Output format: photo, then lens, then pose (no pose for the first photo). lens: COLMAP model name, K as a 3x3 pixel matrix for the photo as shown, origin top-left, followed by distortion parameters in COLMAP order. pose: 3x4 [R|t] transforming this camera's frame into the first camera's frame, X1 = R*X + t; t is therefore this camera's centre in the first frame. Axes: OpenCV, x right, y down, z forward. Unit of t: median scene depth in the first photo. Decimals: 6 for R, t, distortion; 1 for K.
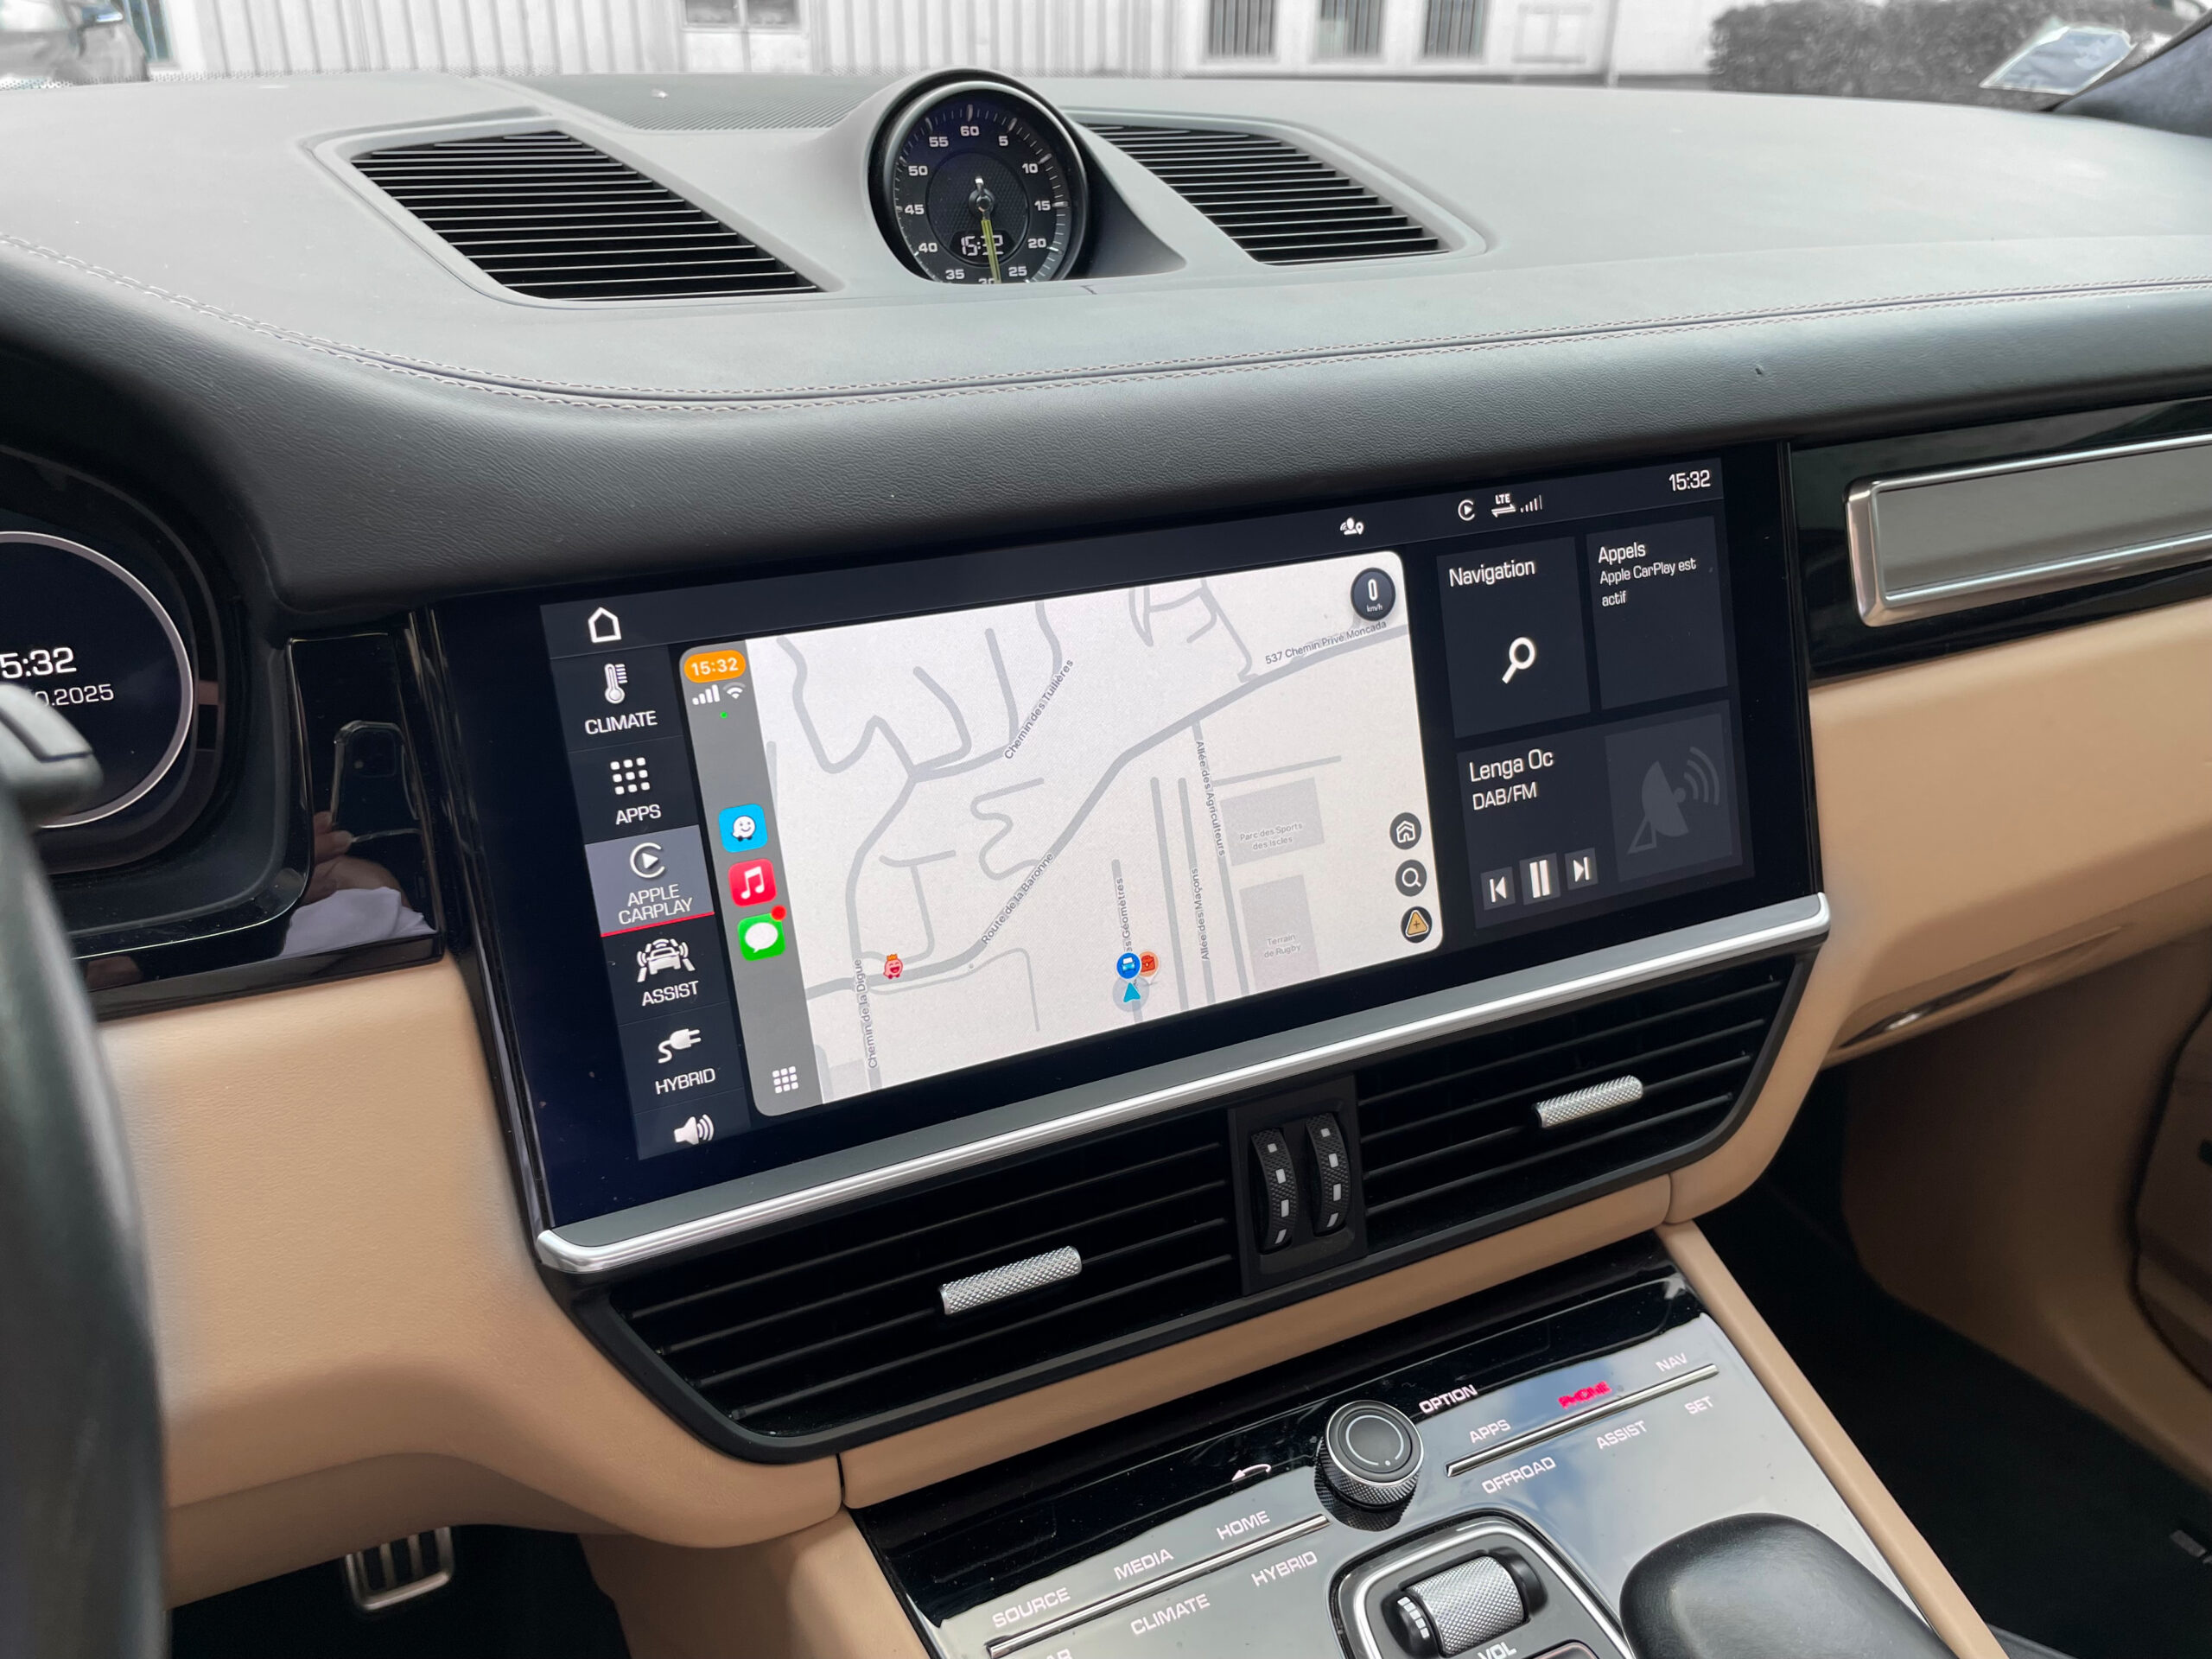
lens RADIAL K [[1707.9, 0, 1120.1], [0, 1707.9, 821.6], [0, 0, 1]] dist [0.085738, -0.114898]
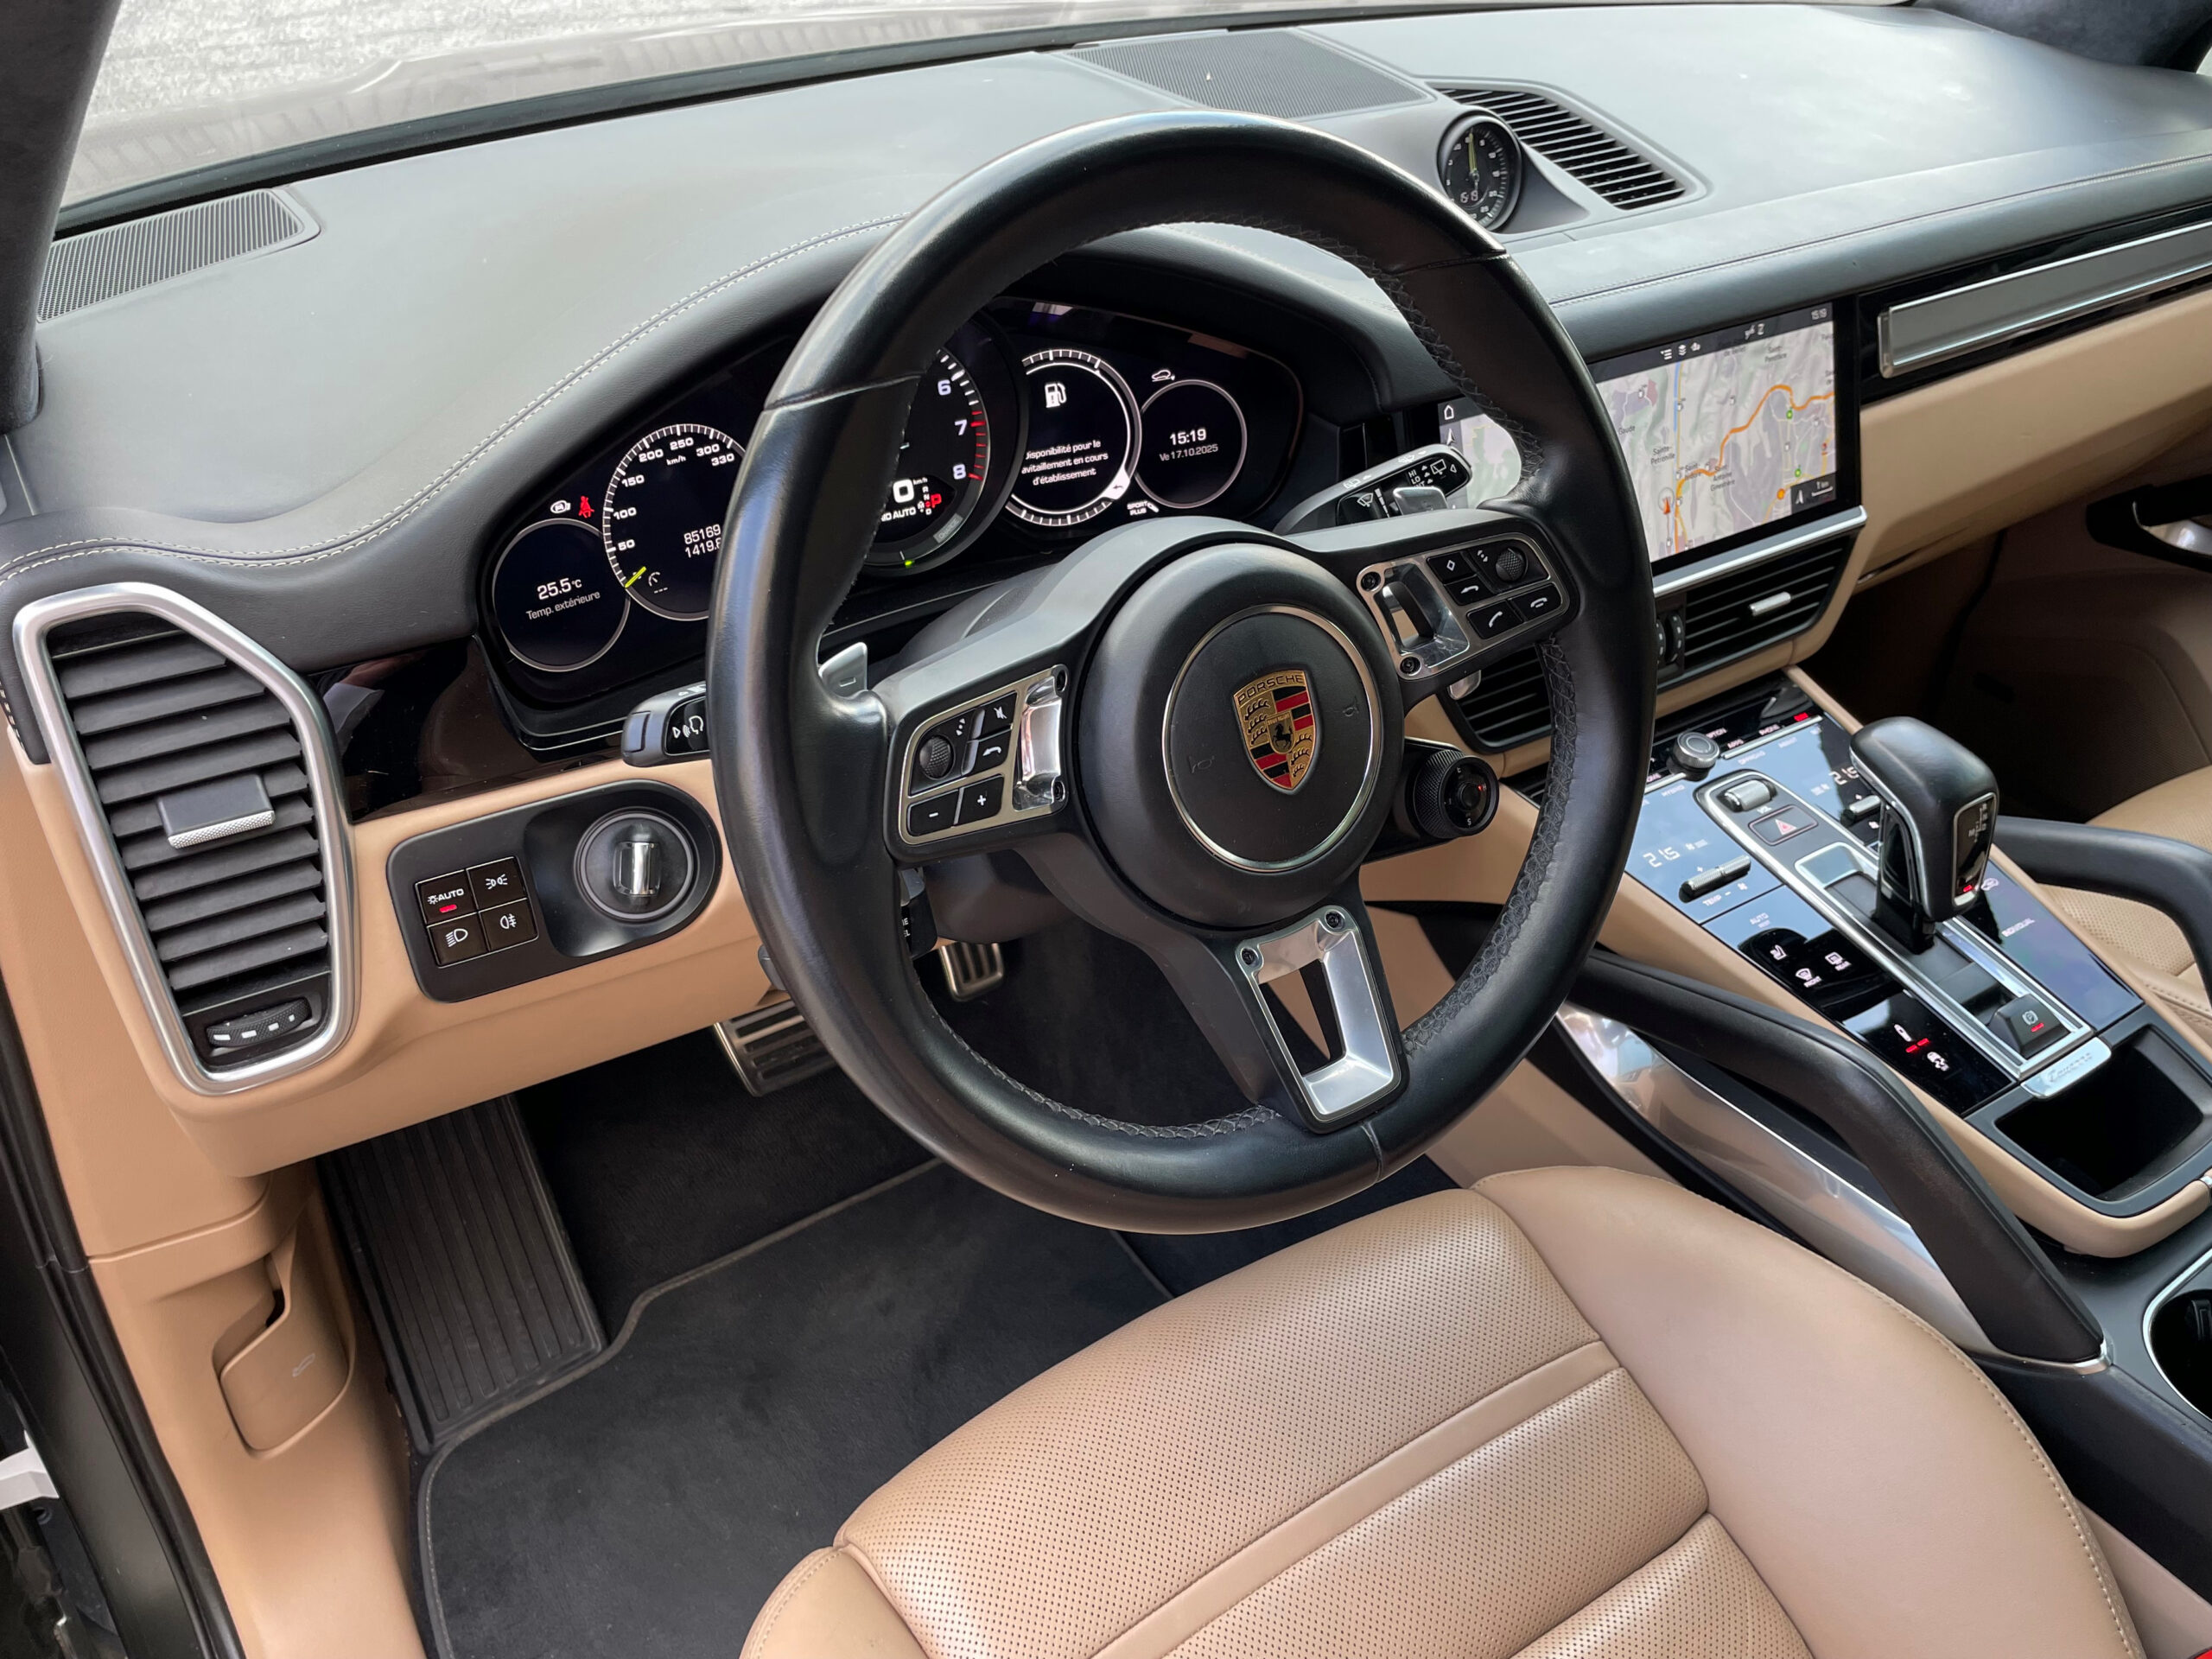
lens RADIAL K [[1690.9, 0, 1106.0], [0, 1690.9, 829.5], [0, 0, 1]] dist [0.081830, -0.107505]
pose [[0.989346, -0.071254, 0.126955, -0.844548], [0.048314, 0.983314, 0.175381, 0.018651], [-0.137333, -0.167378, 0.976281, -1.052409]]
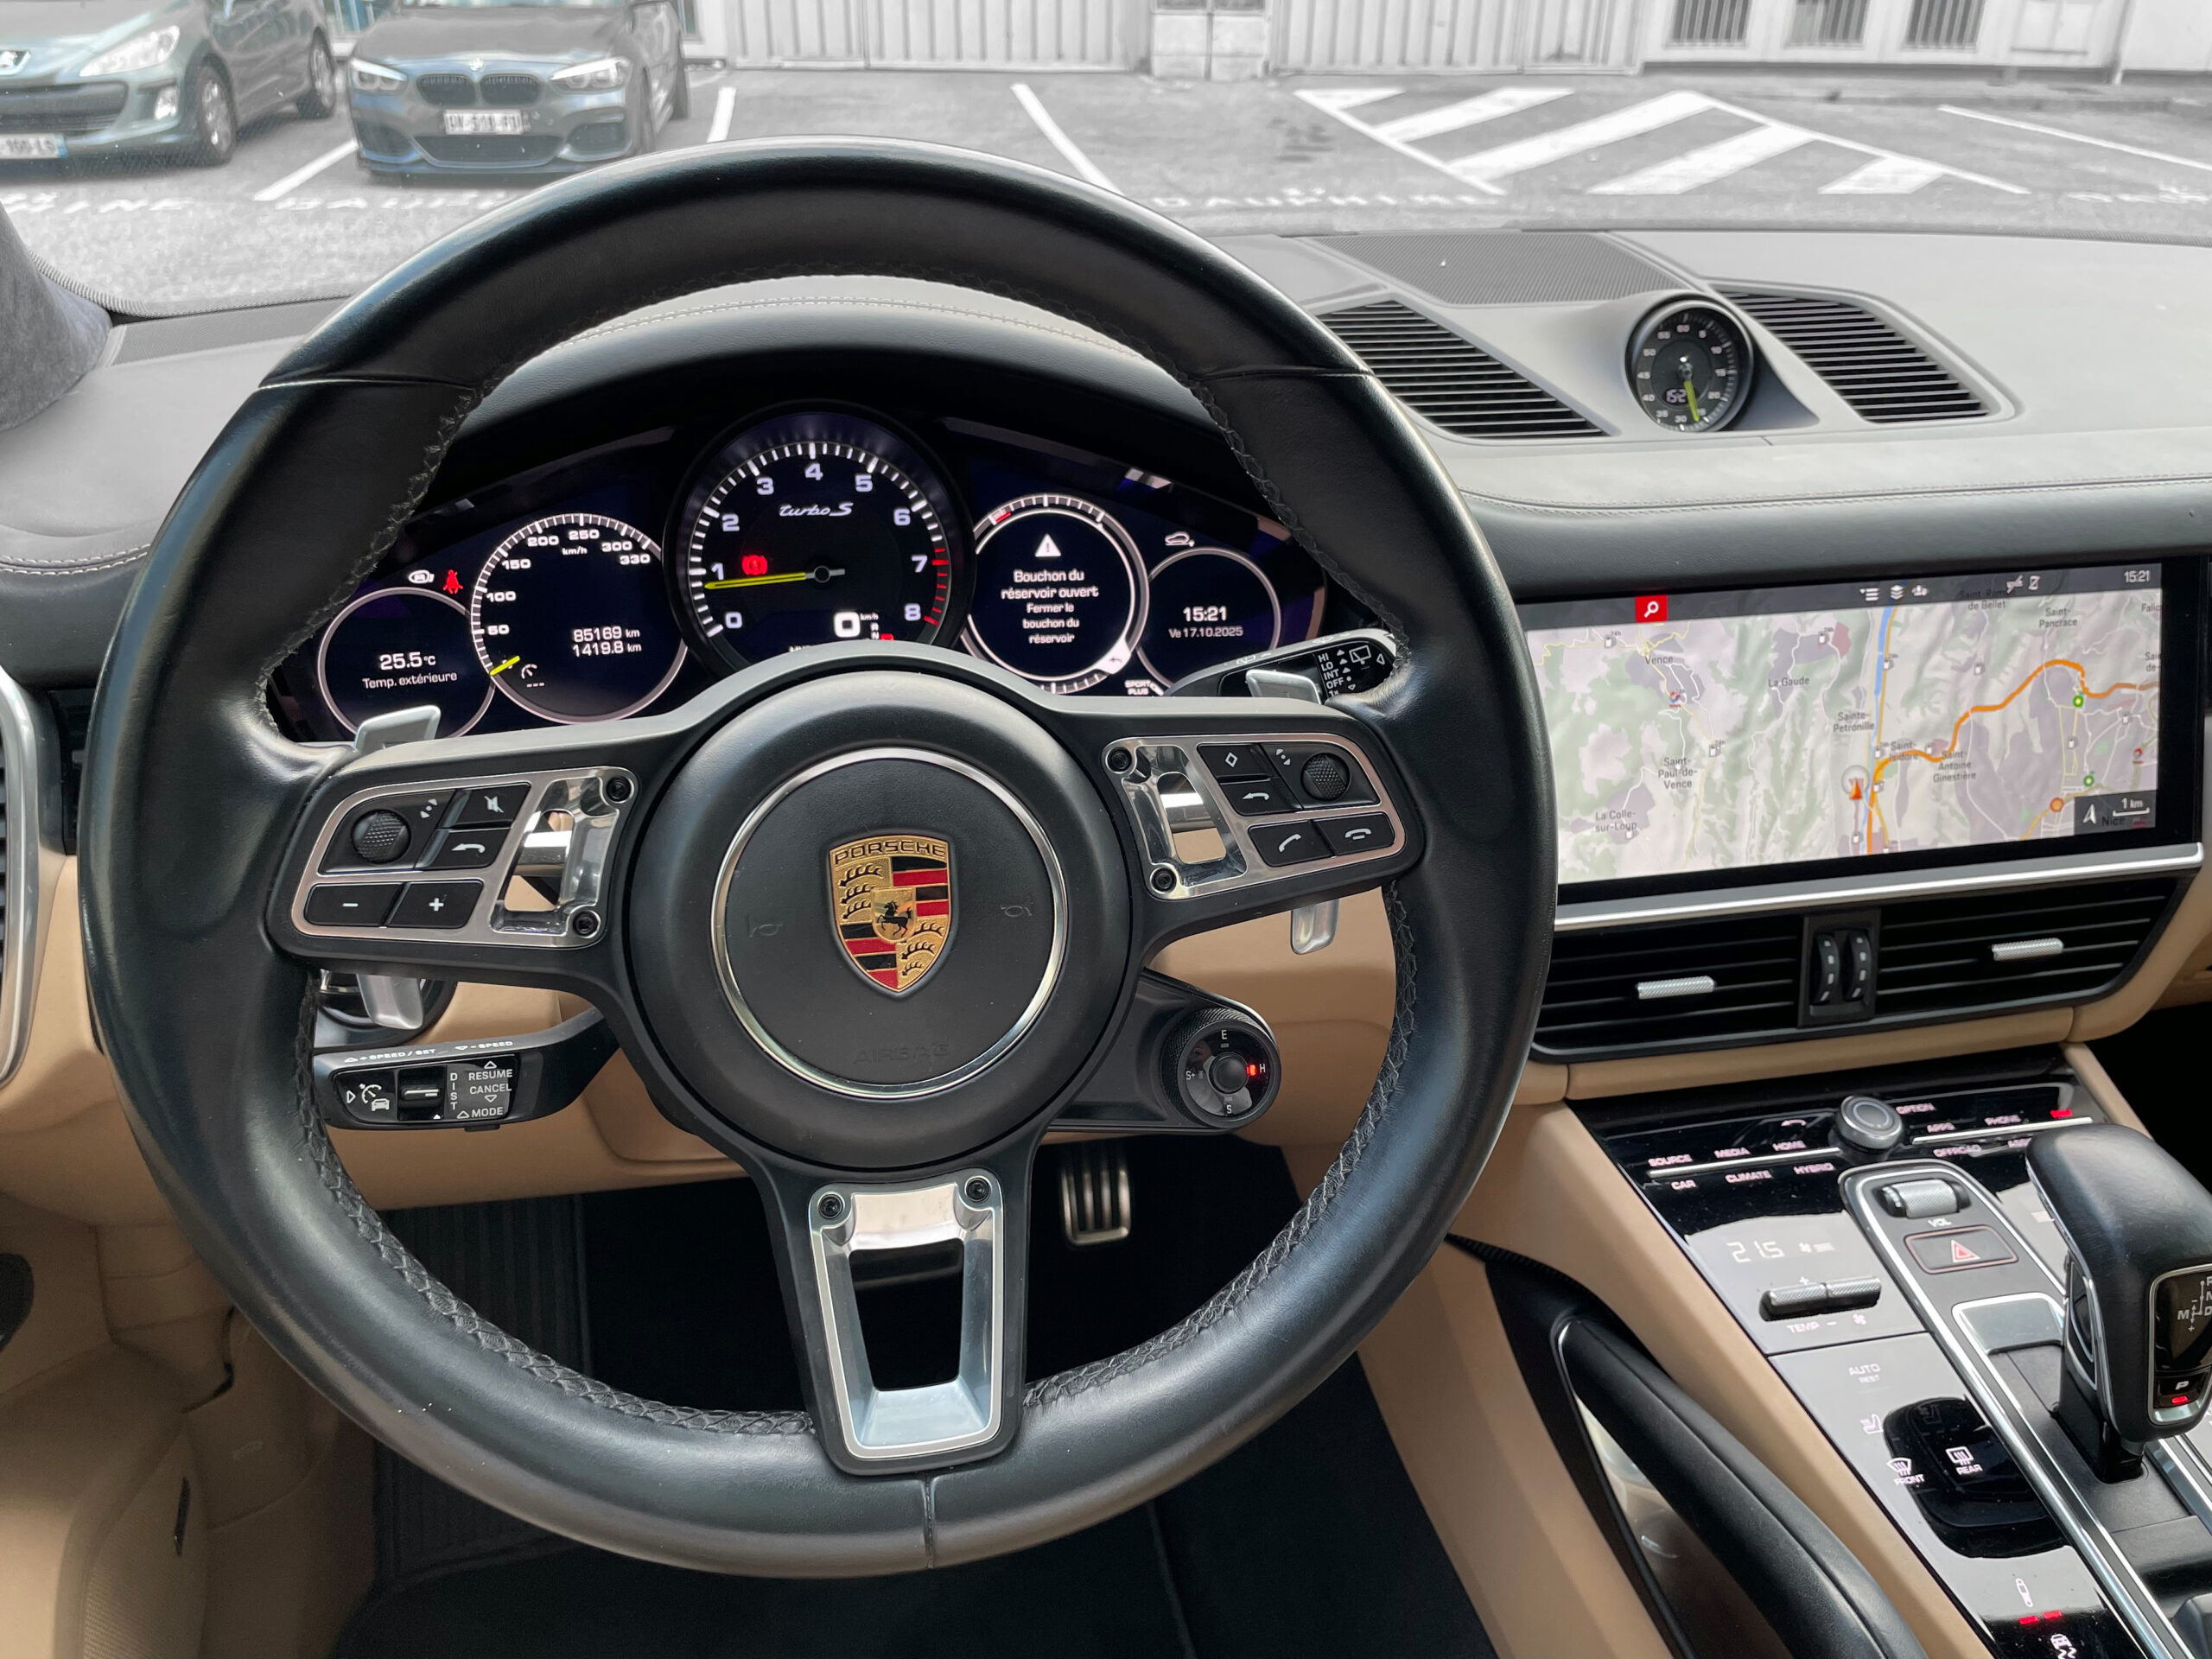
lens RADIAL K [[1707.9, 0, 1120.1], [0, 1707.9, 821.6], [0, 0, 1]] dist [0.085738, -0.114898]
pose [[0.973391, 0.106329, -0.202987, -0.234322], [-0.103264, 0.994323, 0.025661, 0.084583], [0.204563, -0.004017, 0.978845, -0.755841]]
